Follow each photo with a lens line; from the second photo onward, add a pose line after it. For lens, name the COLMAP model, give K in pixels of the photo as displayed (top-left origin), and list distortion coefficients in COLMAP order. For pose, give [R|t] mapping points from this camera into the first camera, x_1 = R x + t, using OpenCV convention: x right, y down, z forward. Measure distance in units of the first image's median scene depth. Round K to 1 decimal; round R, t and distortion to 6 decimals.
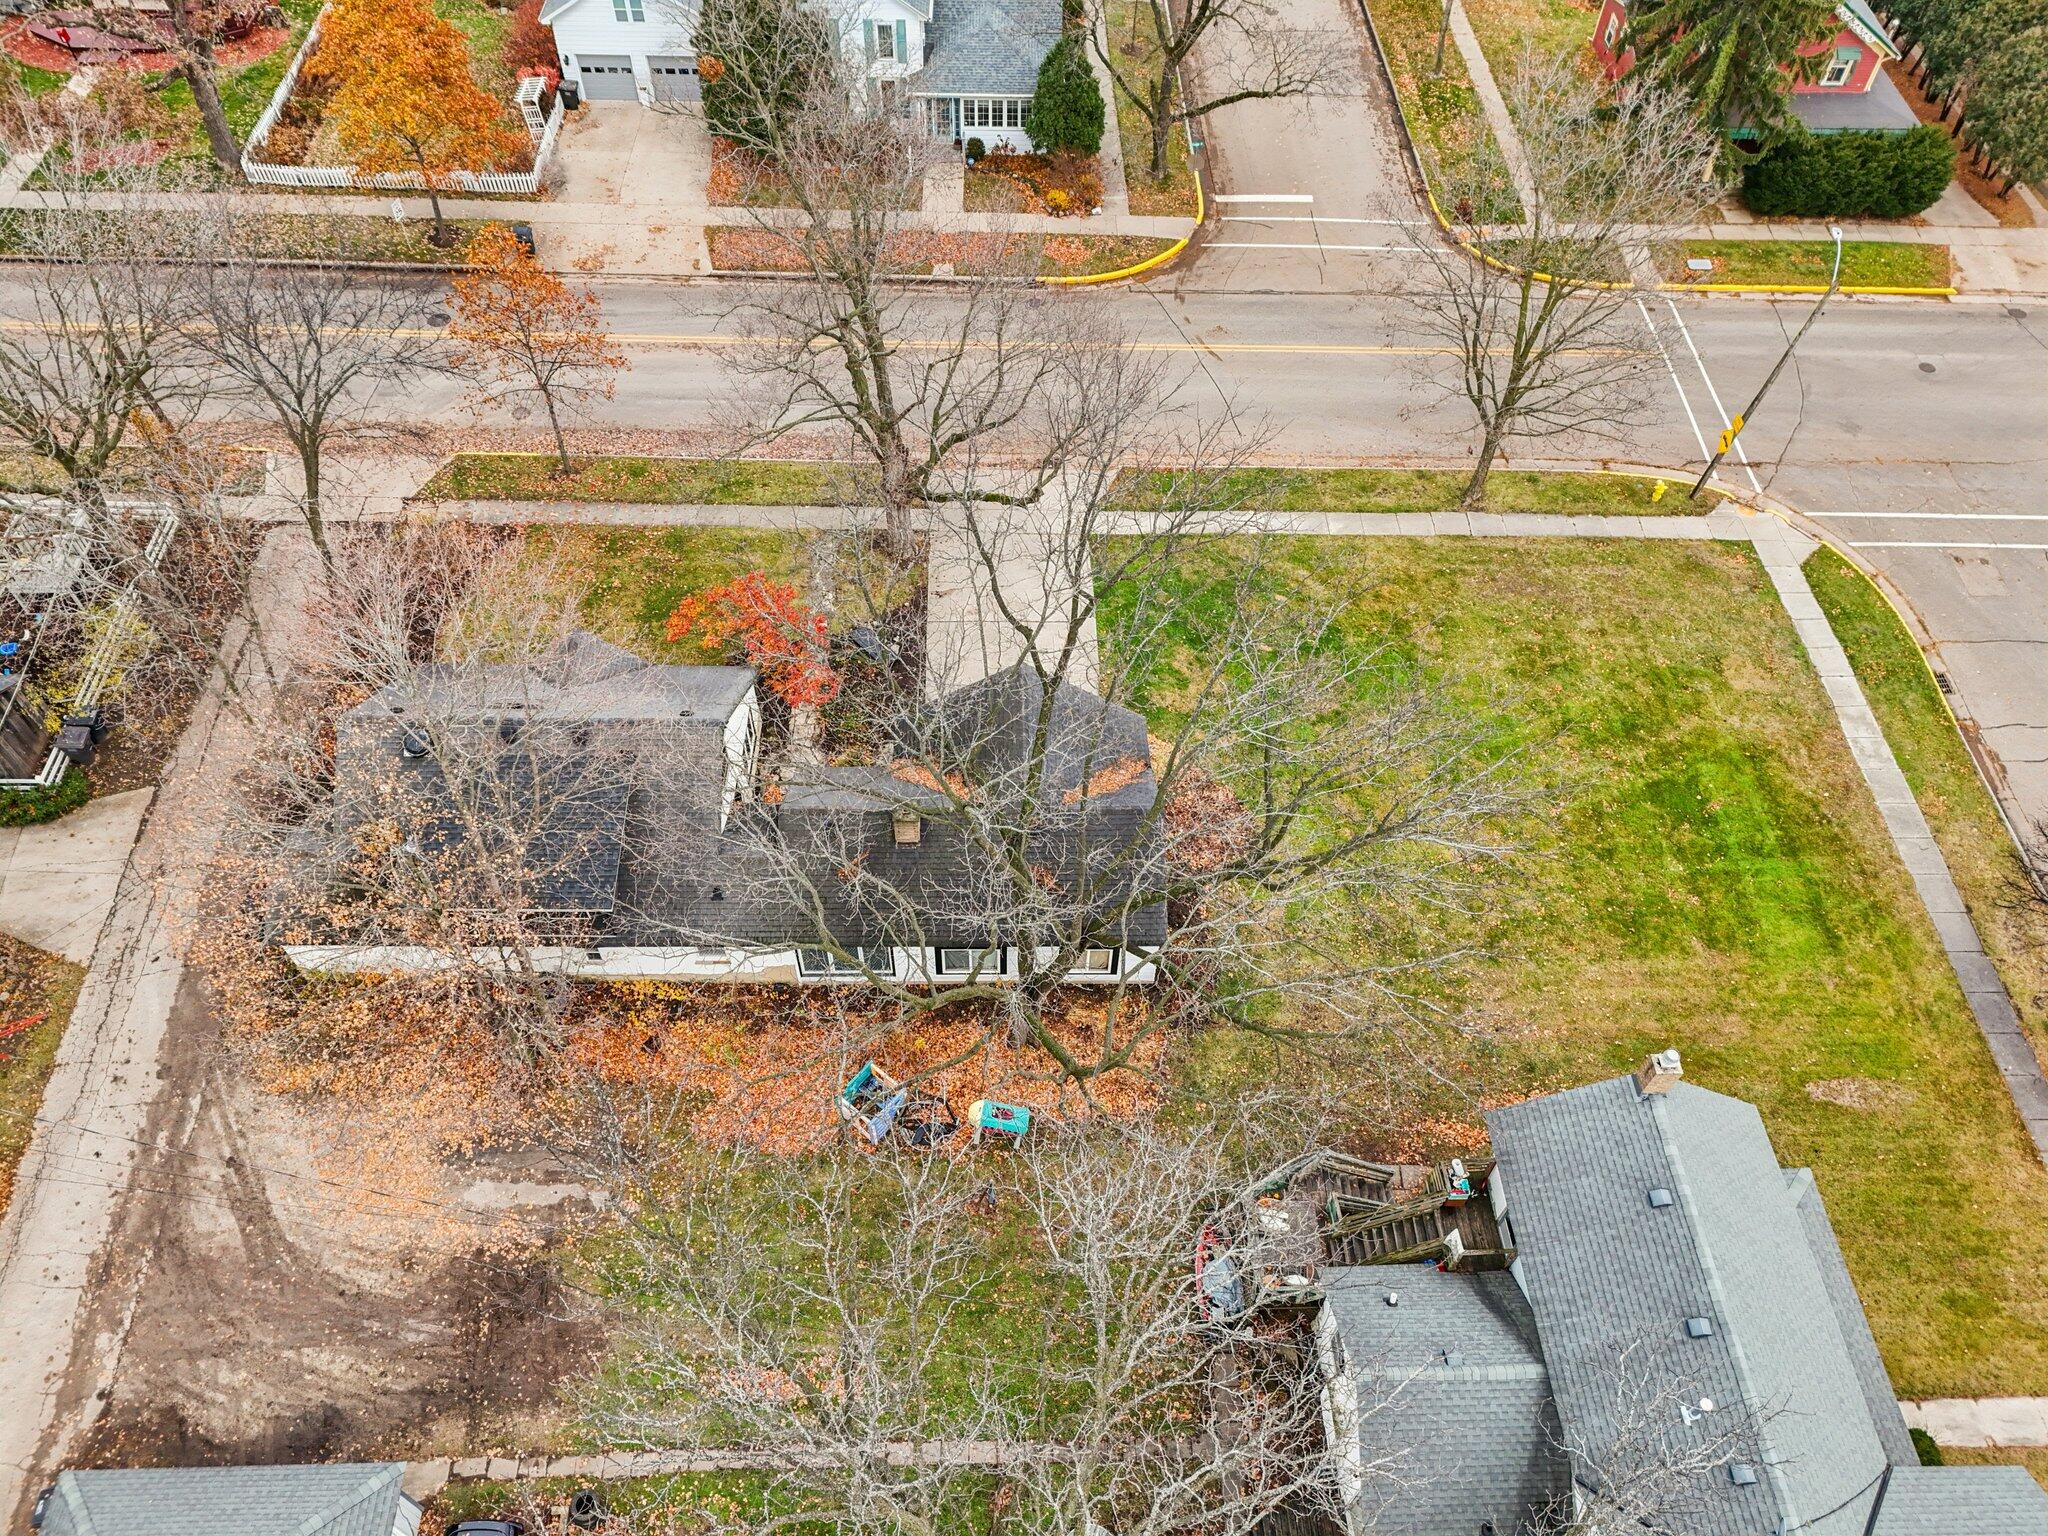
lens RADIAL K [[1500.1, 0, 1017.6], [0, 1500.1, 767.4], [0, 0, 1]] dist [0.080568, -0.077385]
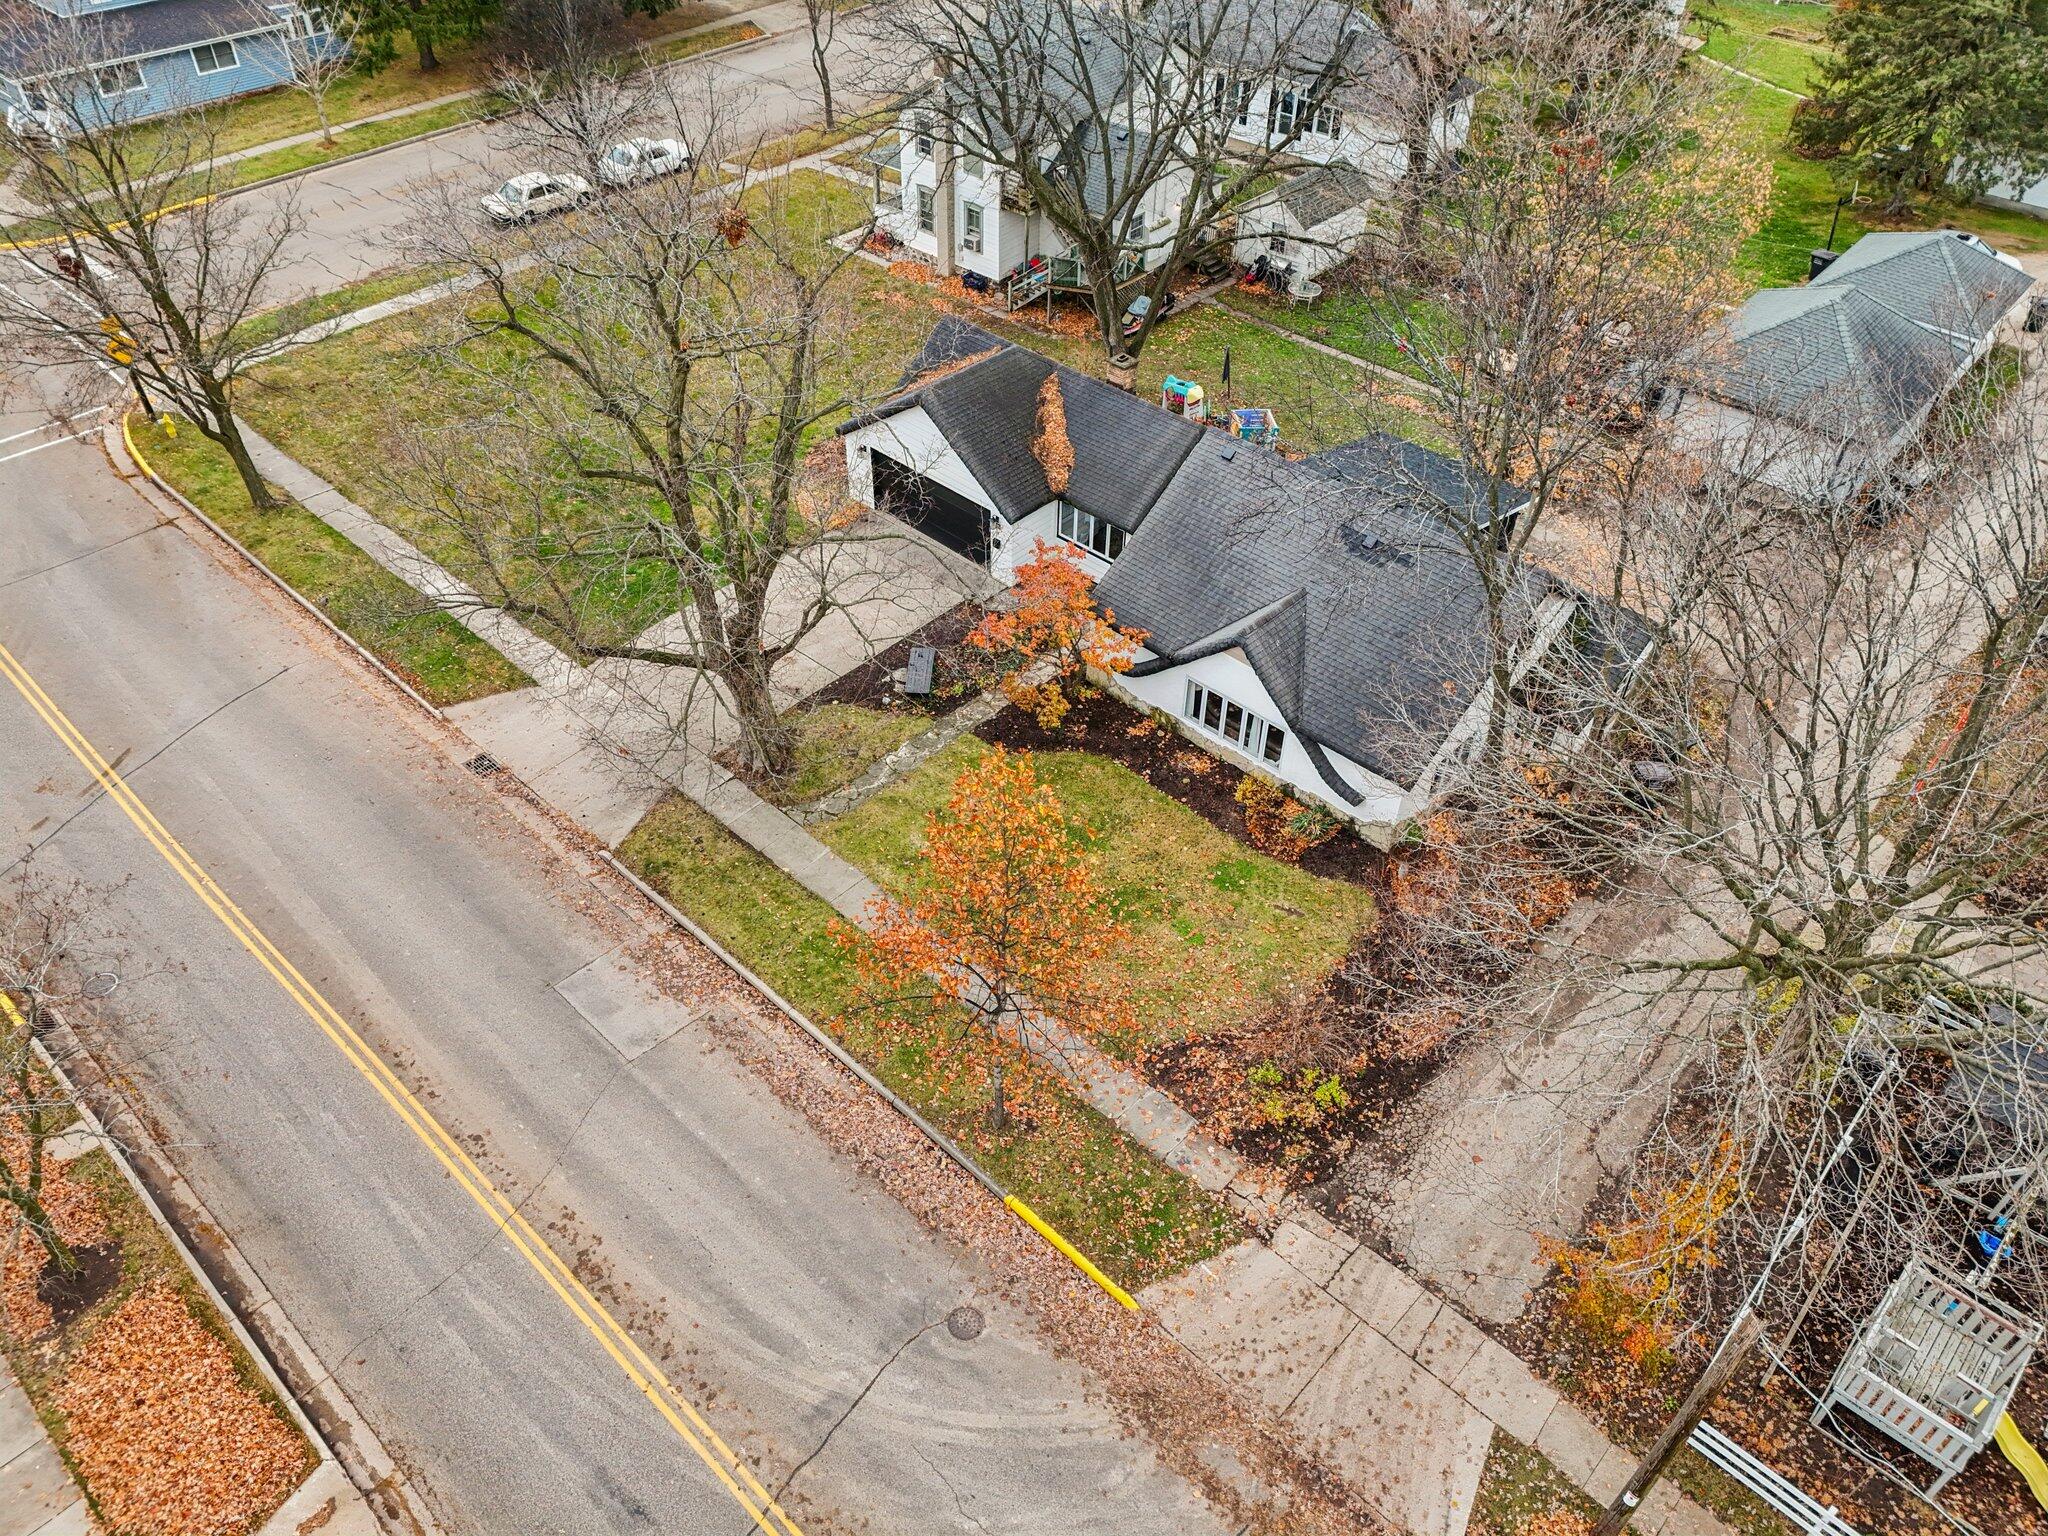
lens RADIAL K [[1500.1, 0, 1017.6], [0, 1500.1, 767.4], [0, 0, 1]] dist [0.080568, -0.077385]
pose [[-0.725203, -0.468777, 0.504310, -0.530832], [0.536486, 0.074393, 0.840624, -0.683075], [-0.431582, 0.880178, 0.197543, 0.786553]]
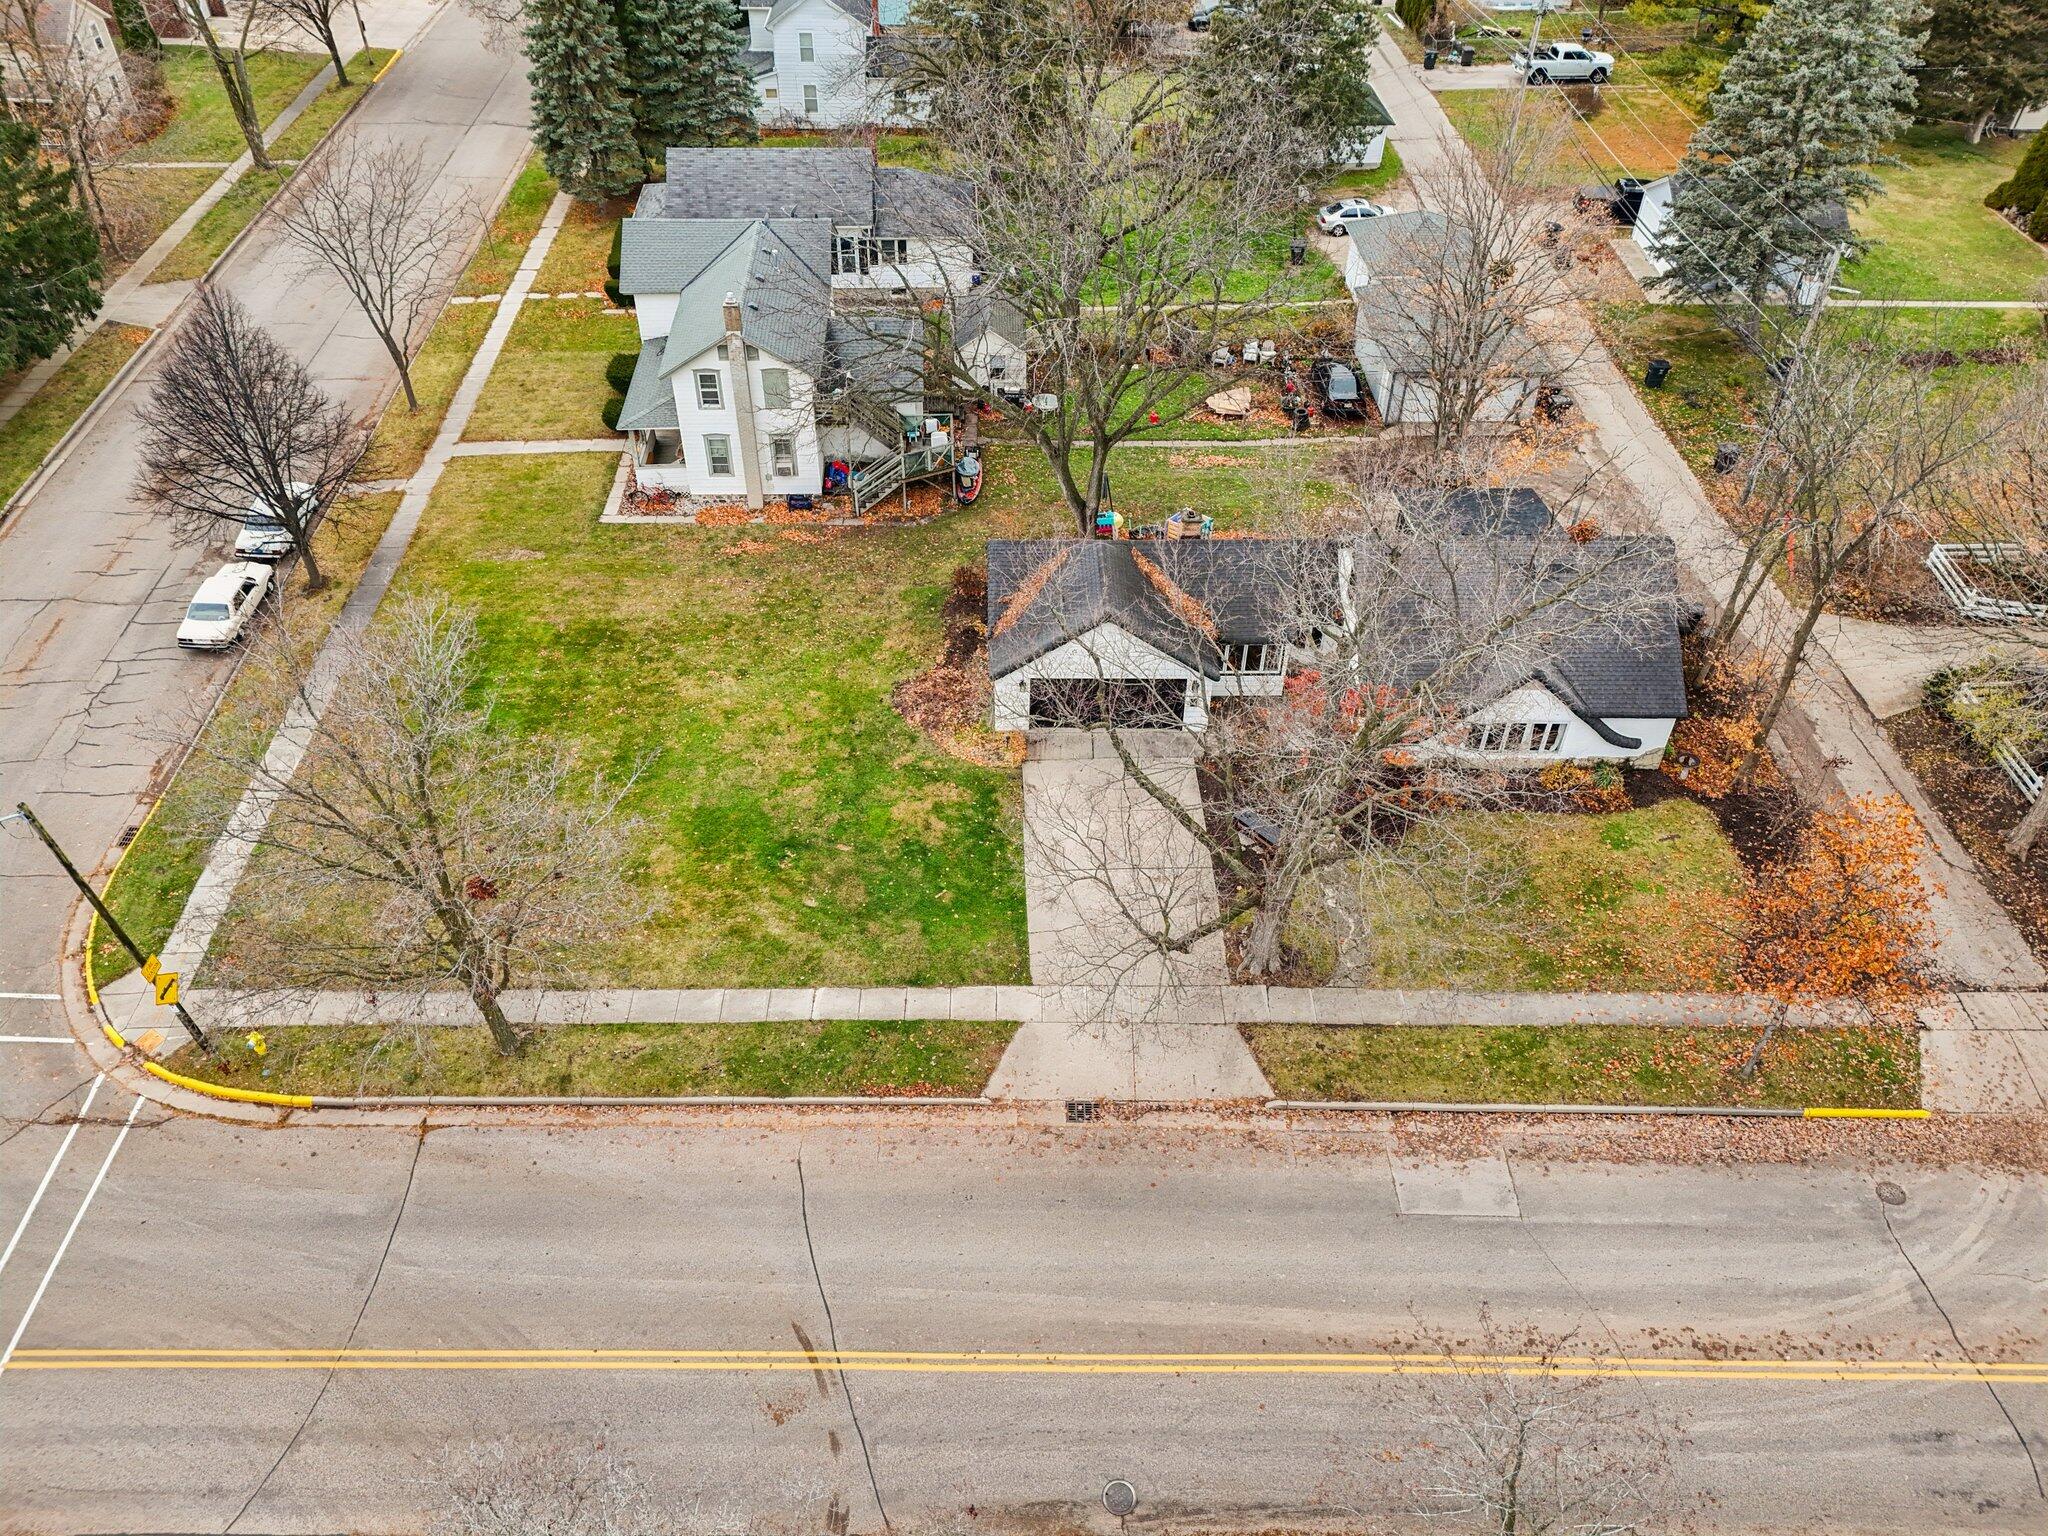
lens RADIAL K [[1500.1, 0, 1017.6], [0, 1500.1, 767.4], [0, 0, 1]] dist [0.080568, -0.077385]
pose [[-0.999844, -0.011476, -0.013437, 0.065355], [-0.012605, -0.069762, 0.997484, -0.928466], [-0.012384, 0.997498, 0.069606, 0.822387]]
